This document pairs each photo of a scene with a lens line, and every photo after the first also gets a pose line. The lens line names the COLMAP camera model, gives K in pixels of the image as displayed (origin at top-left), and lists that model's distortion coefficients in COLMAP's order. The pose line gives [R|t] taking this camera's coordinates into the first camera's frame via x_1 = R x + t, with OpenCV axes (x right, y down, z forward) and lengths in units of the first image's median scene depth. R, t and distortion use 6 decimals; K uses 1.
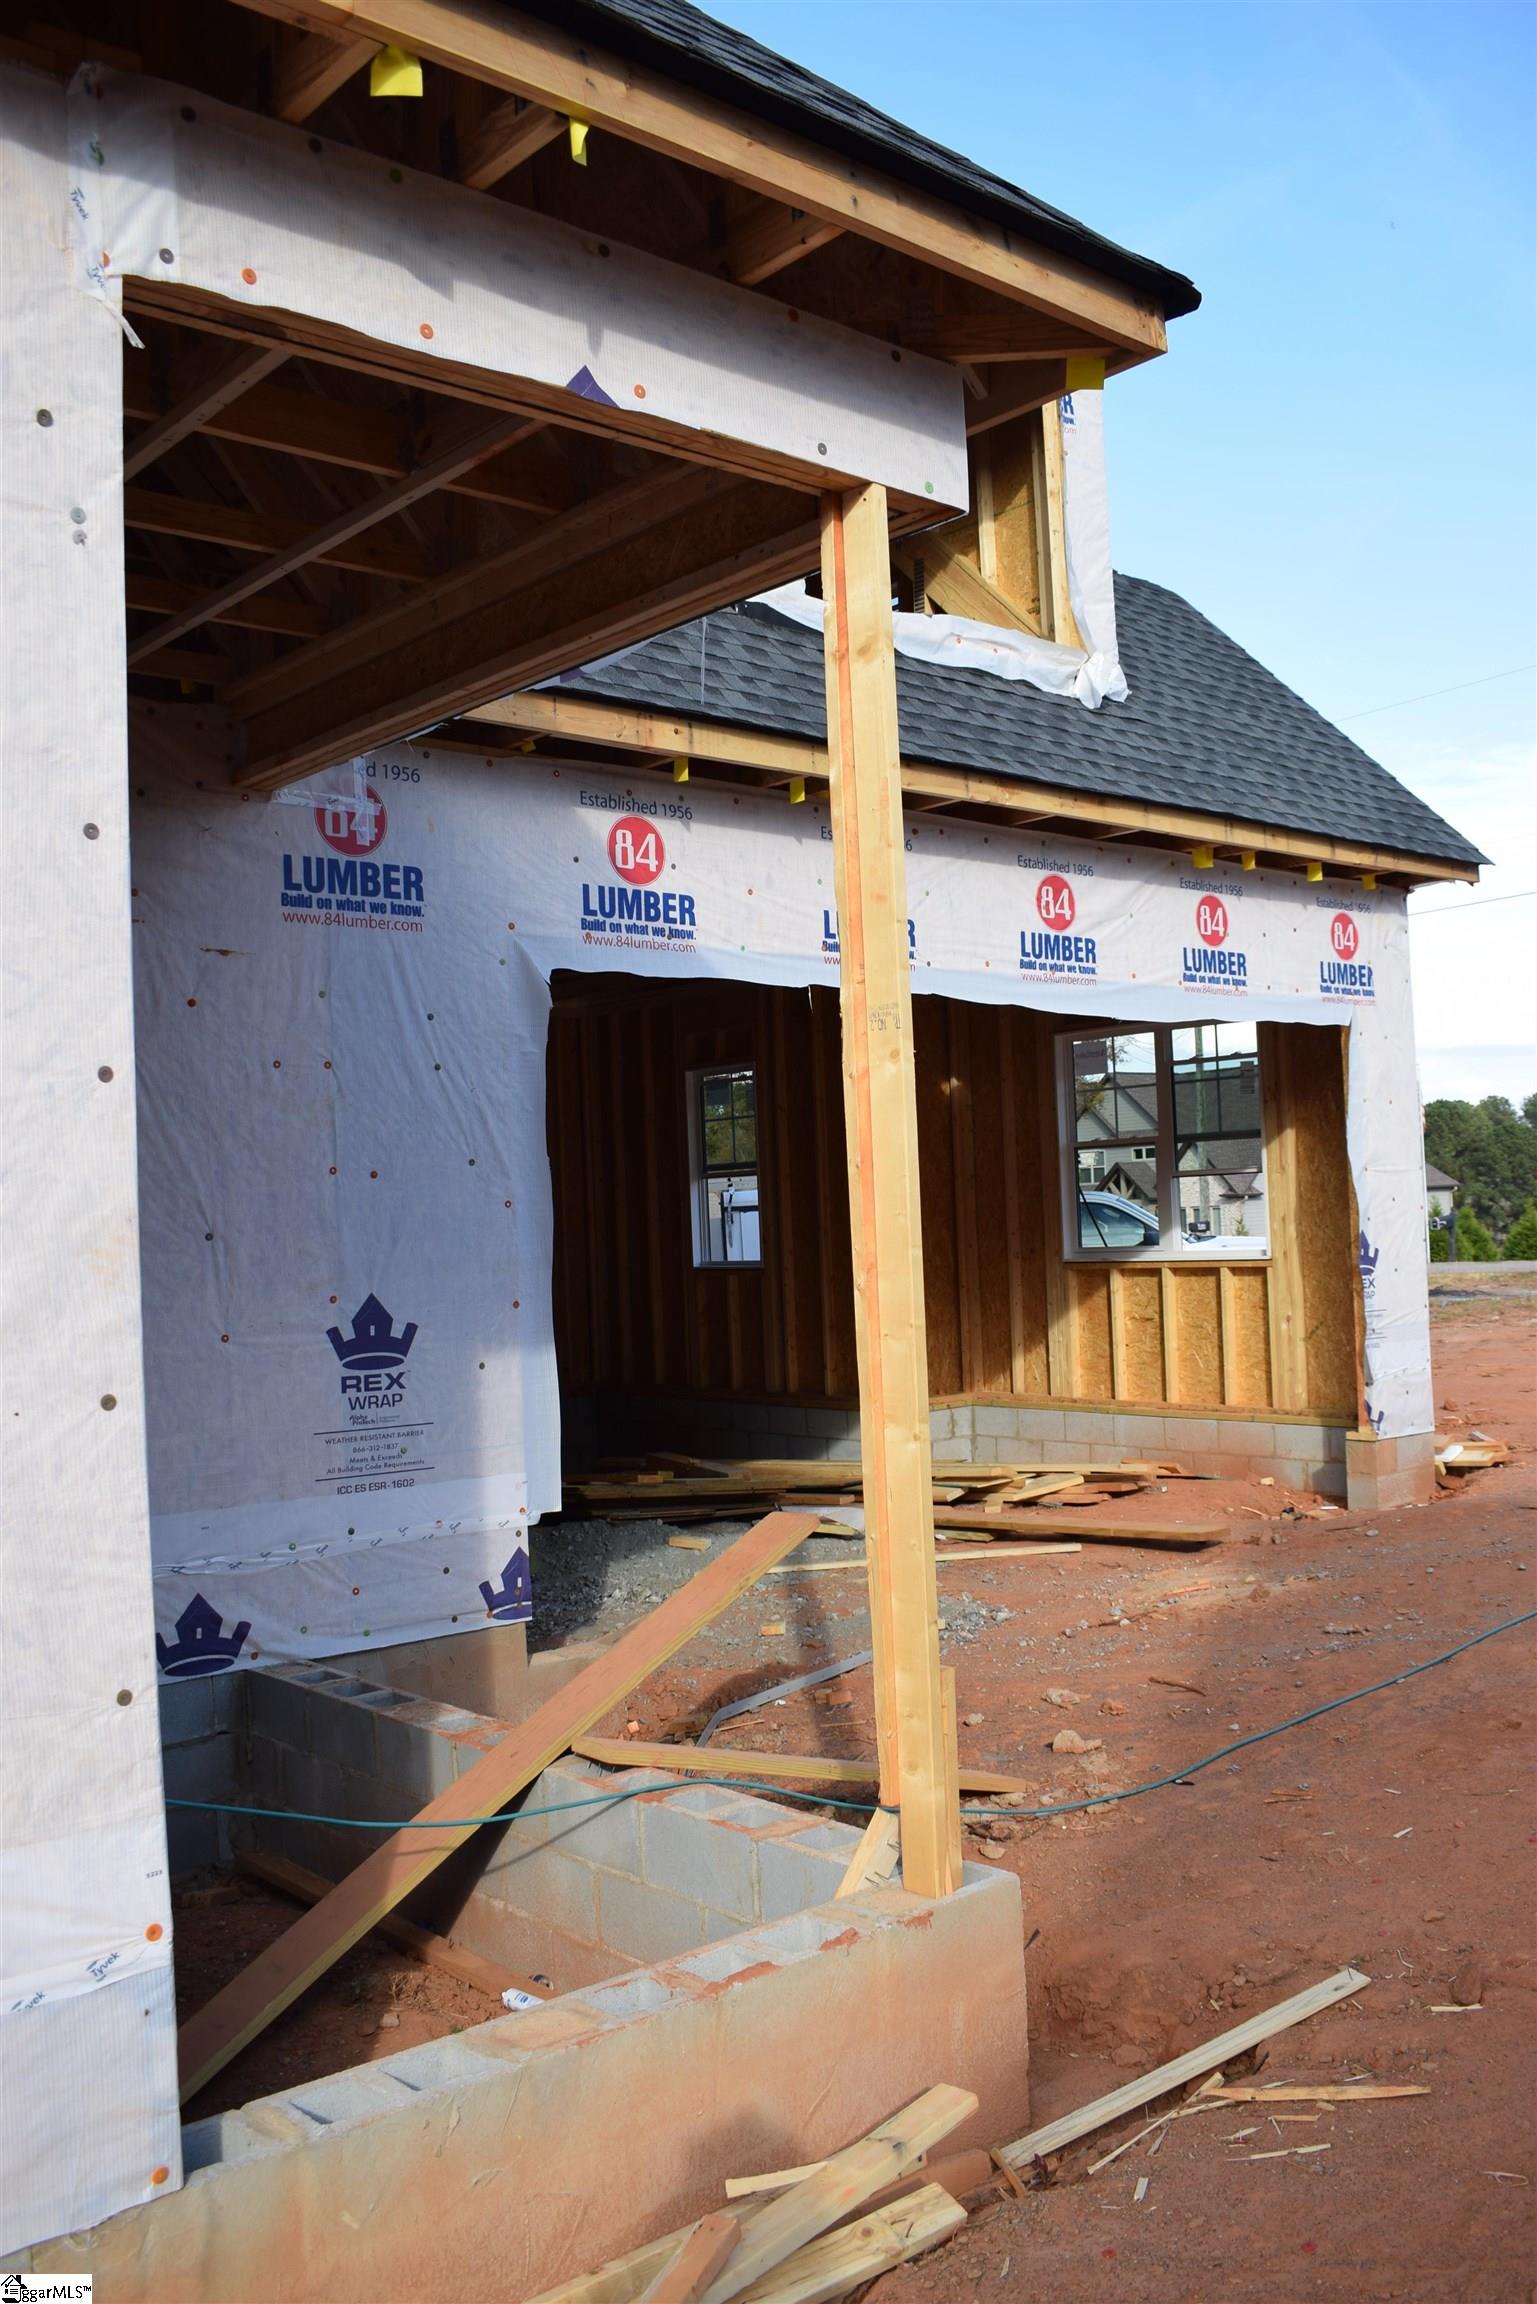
lens RADIAL K [[1924.2, 0, 765.8], [0, 1924.2, 1153.2], [0, 0, 1]] dist [-0.087624, 0.015657]
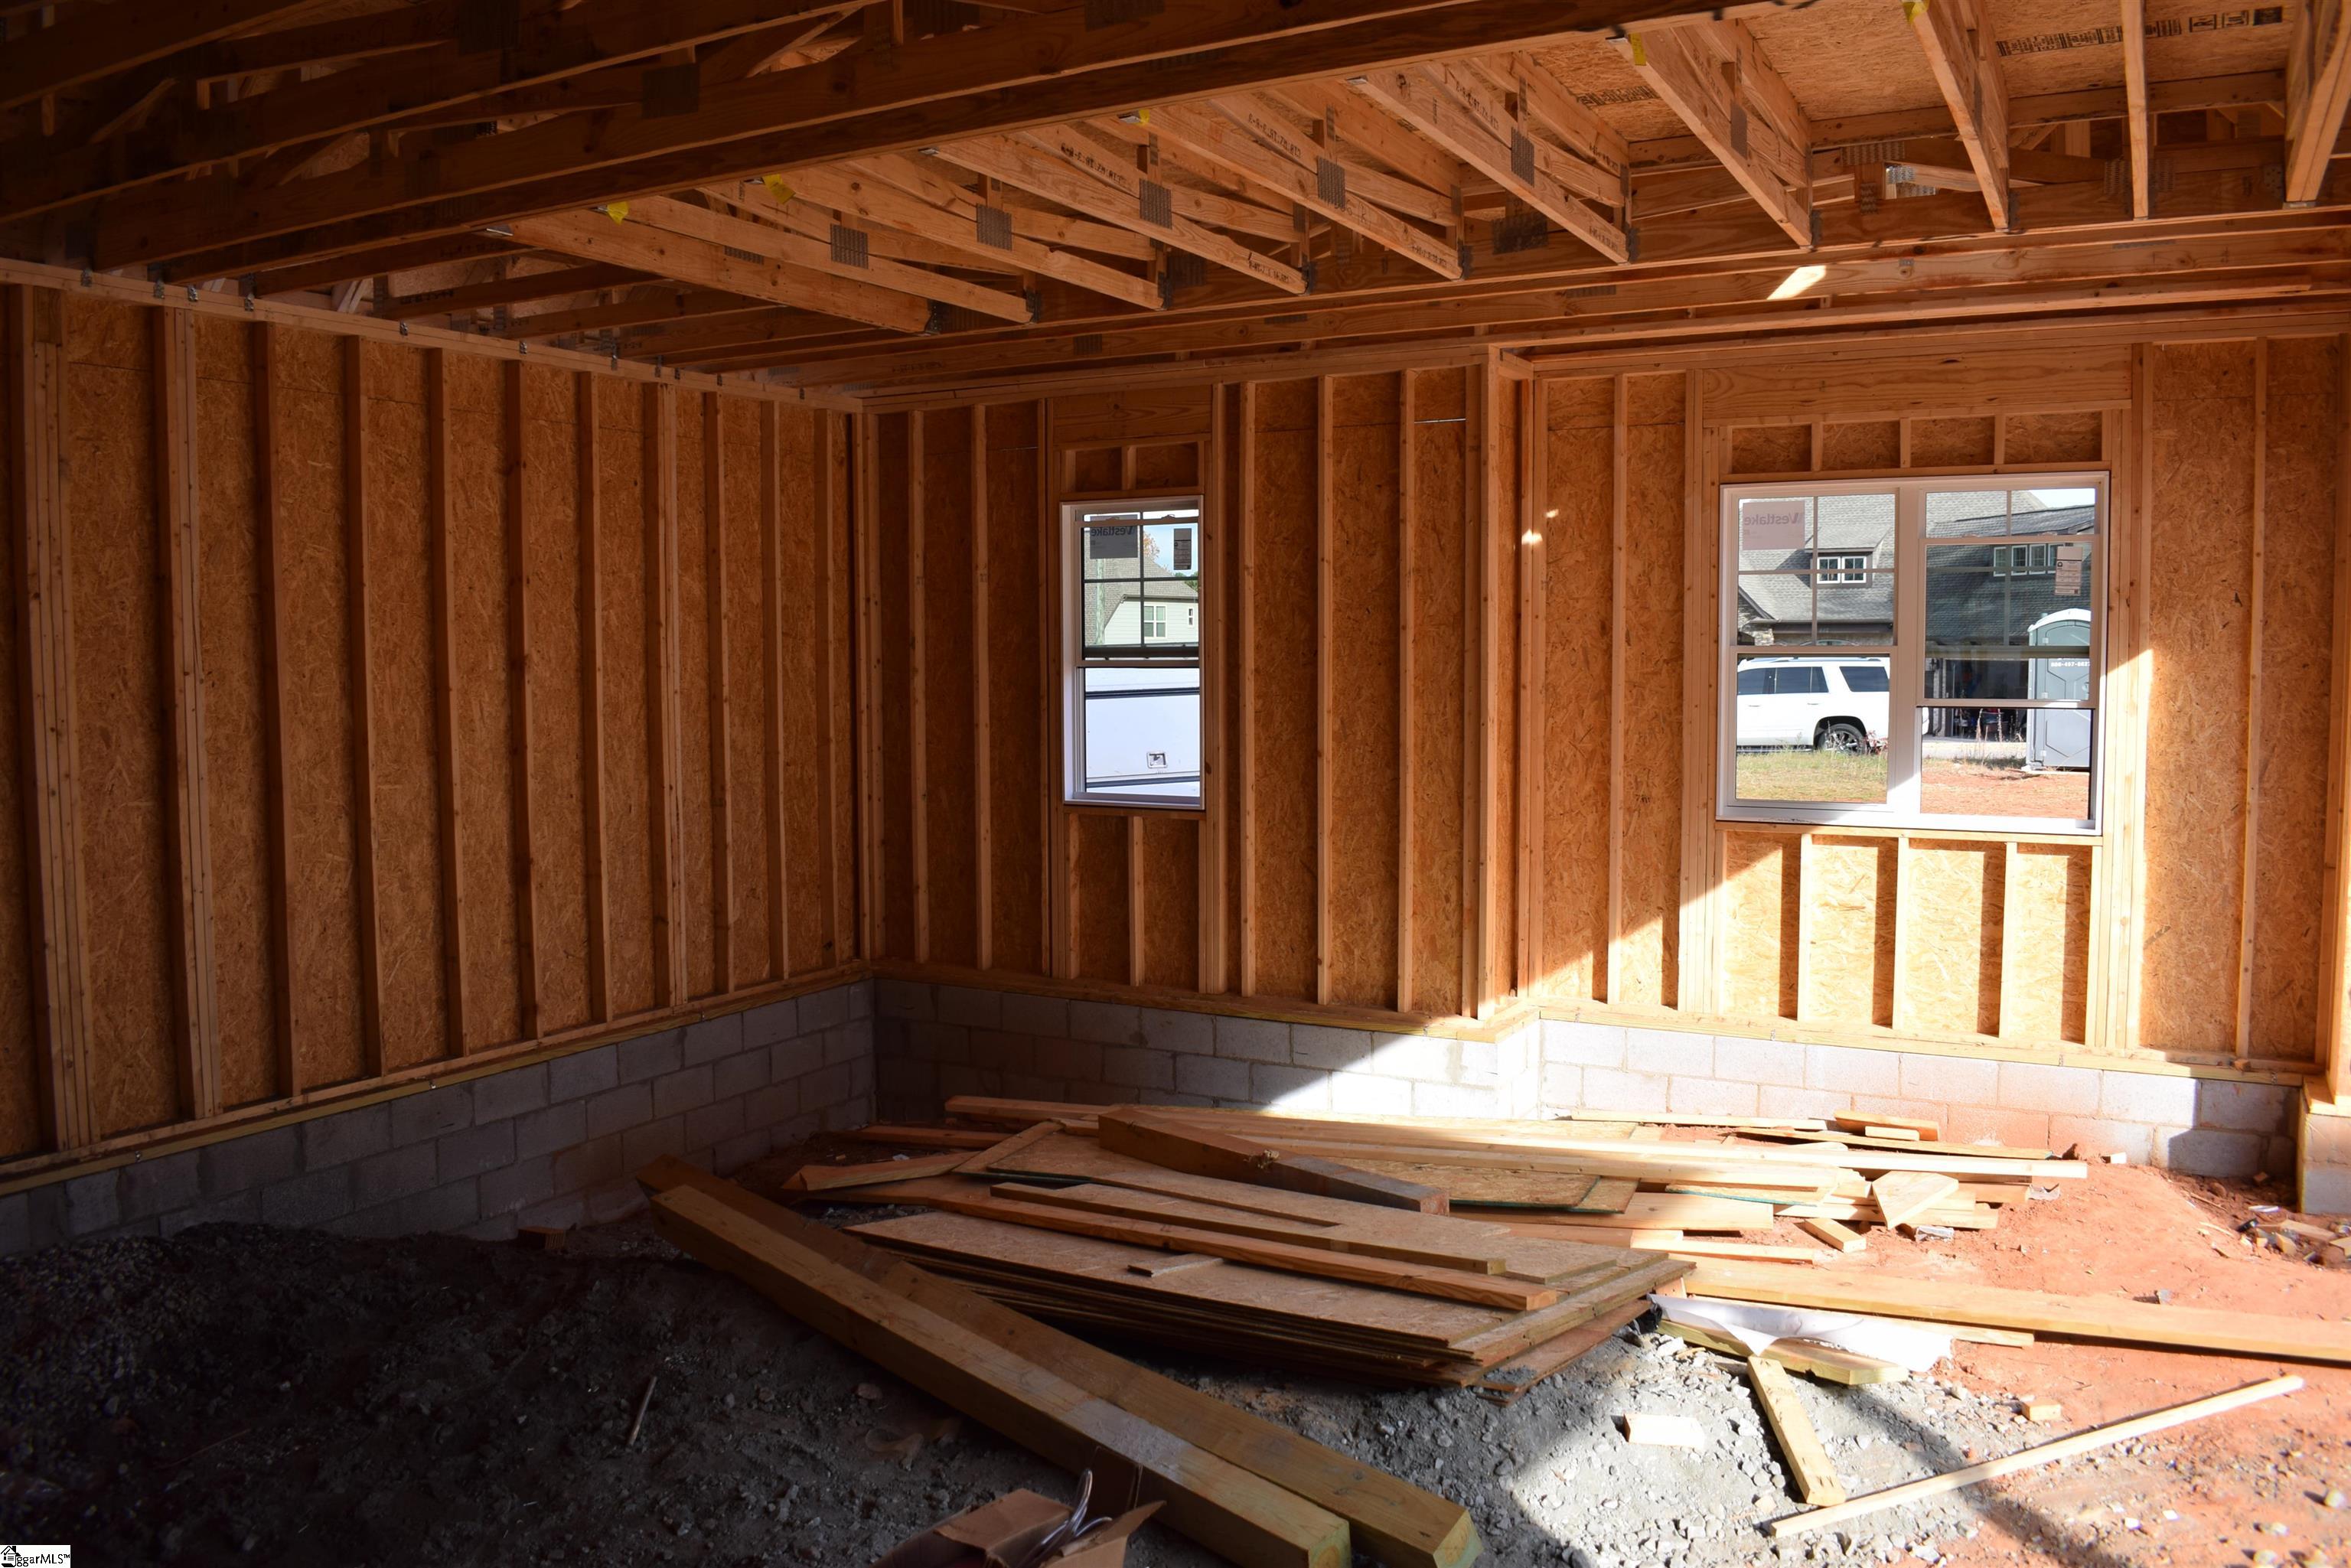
lens RADIAL K [[1832.9, 0, 1176.6], [0, 1832.9, 781.4], [0, 0, 1]] dist [-0.089822, 0.010932]
pose [[0.941157, 0.013699, 0.337692, -0.260569], [-0.045024, 0.995354, 0.085104, -0.004078], [-0.334957, -0.095300, 0.937402, 0.477829]]
